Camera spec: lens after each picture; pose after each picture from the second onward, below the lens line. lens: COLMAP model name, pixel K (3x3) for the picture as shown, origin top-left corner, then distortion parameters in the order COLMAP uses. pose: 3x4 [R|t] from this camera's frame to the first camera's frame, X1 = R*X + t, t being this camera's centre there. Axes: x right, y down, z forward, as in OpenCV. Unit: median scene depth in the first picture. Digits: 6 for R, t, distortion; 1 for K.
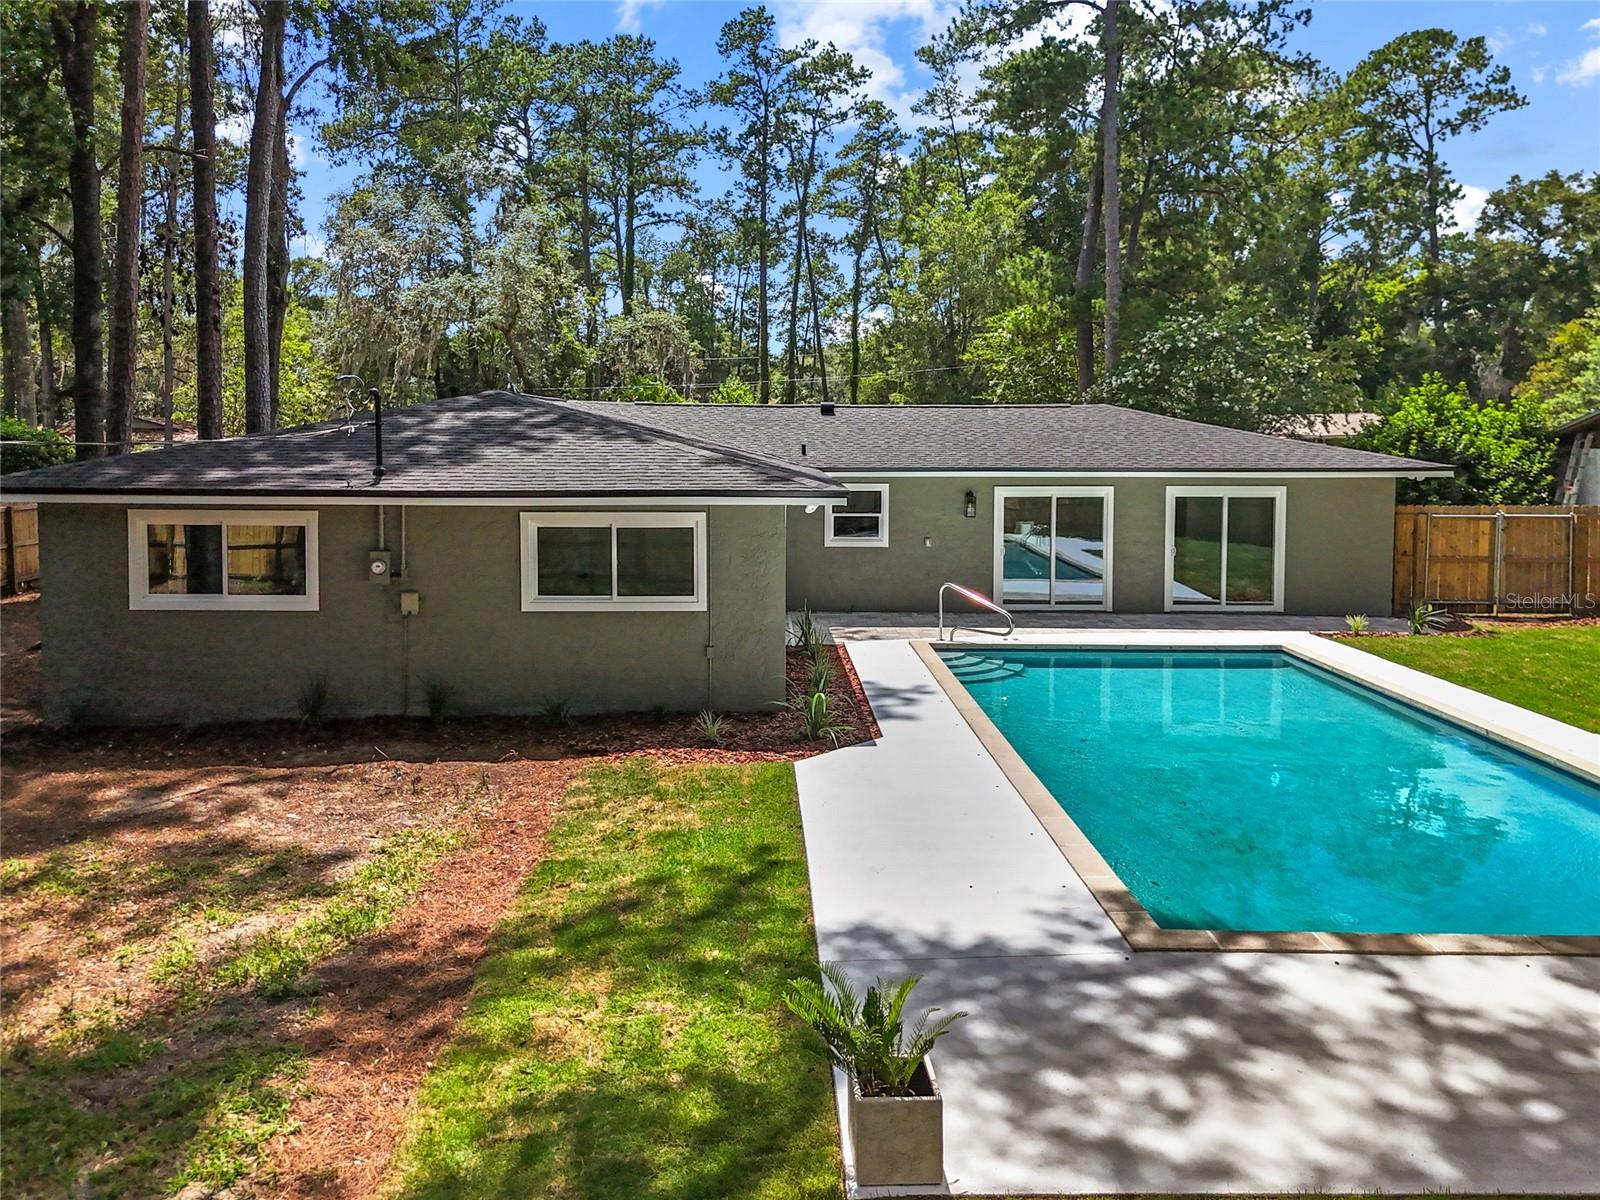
lens RADIAL K [[1120.8, 0, 800.0], [0, 1120.8, 600.0], [0, 0, 1]] dist [0.012673, 0.002819]
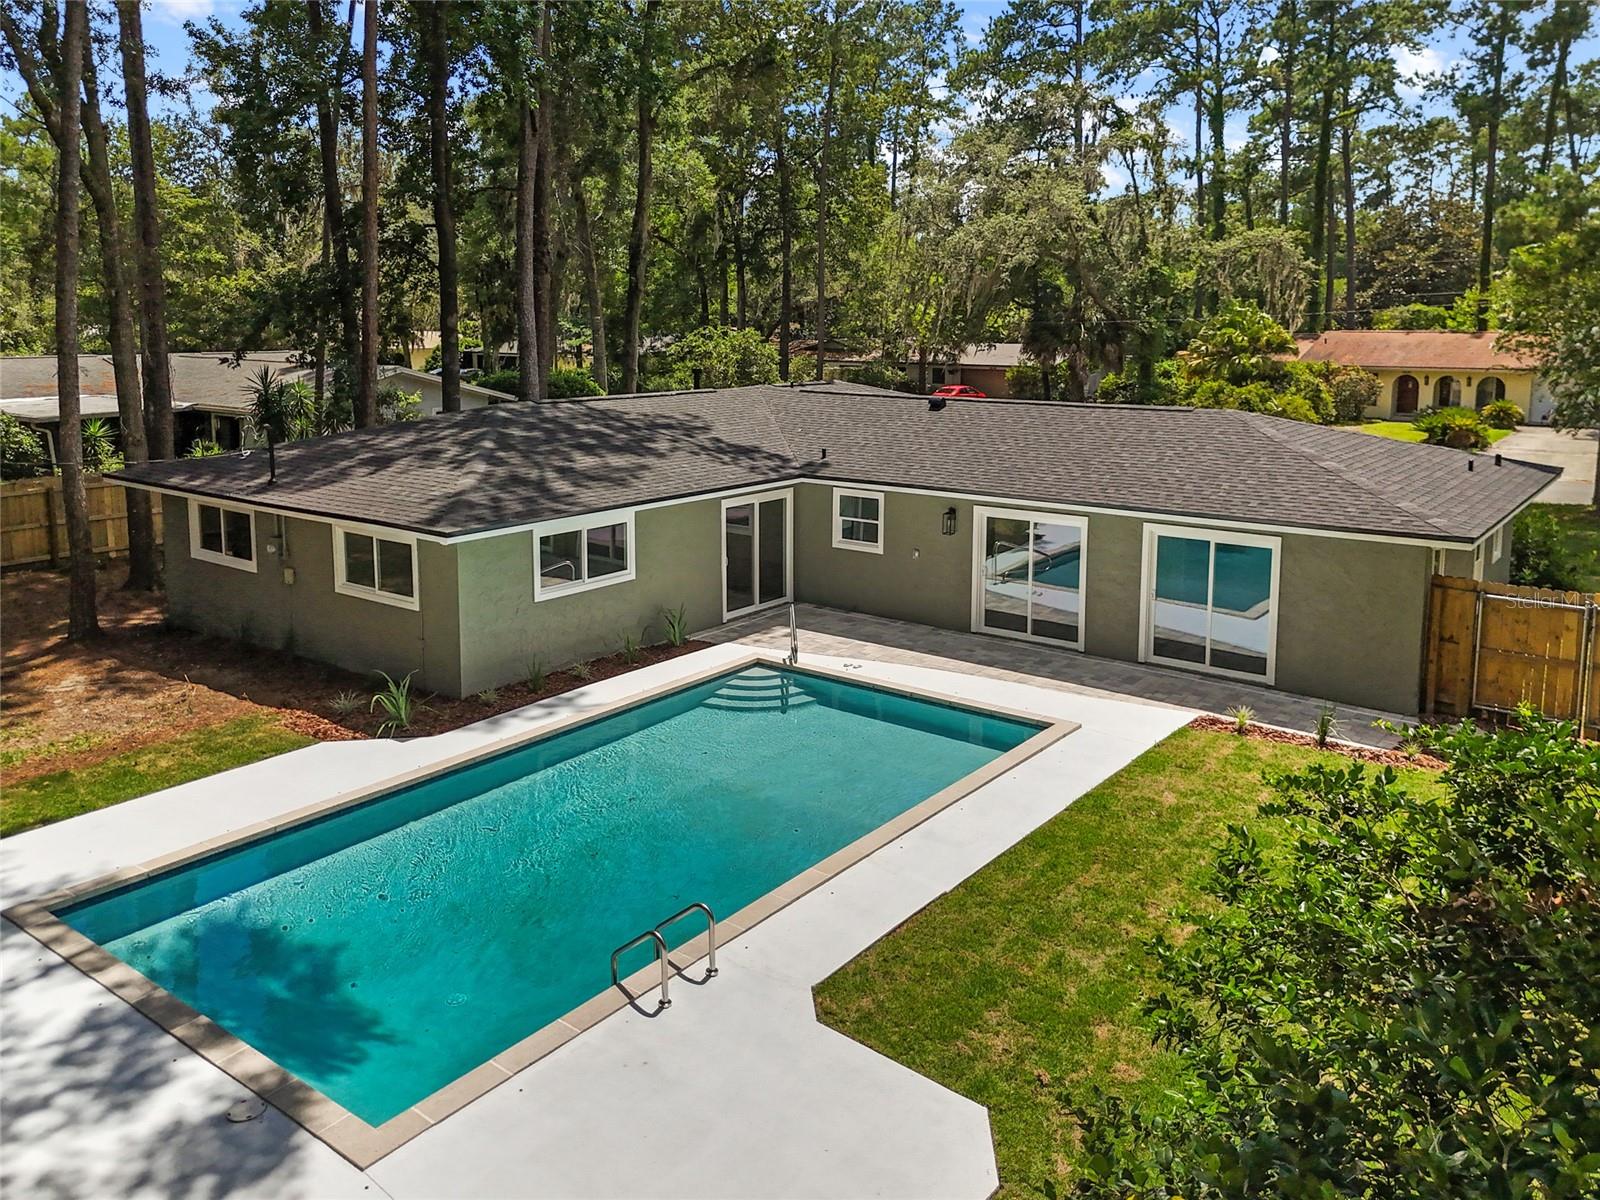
lens RADIAL K [[1120.8, 0, 800.0], [0, 1120.8, 600.0], [0, 0, 1]] dist [0.012673, 0.002819]
pose [[0.818114, 0.136710, -0.558569, 0.609529], [-0.092705, 0.989980, 0.106517, -0.110977], [0.567534, -0.035361, 0.822590, 0.121024]]
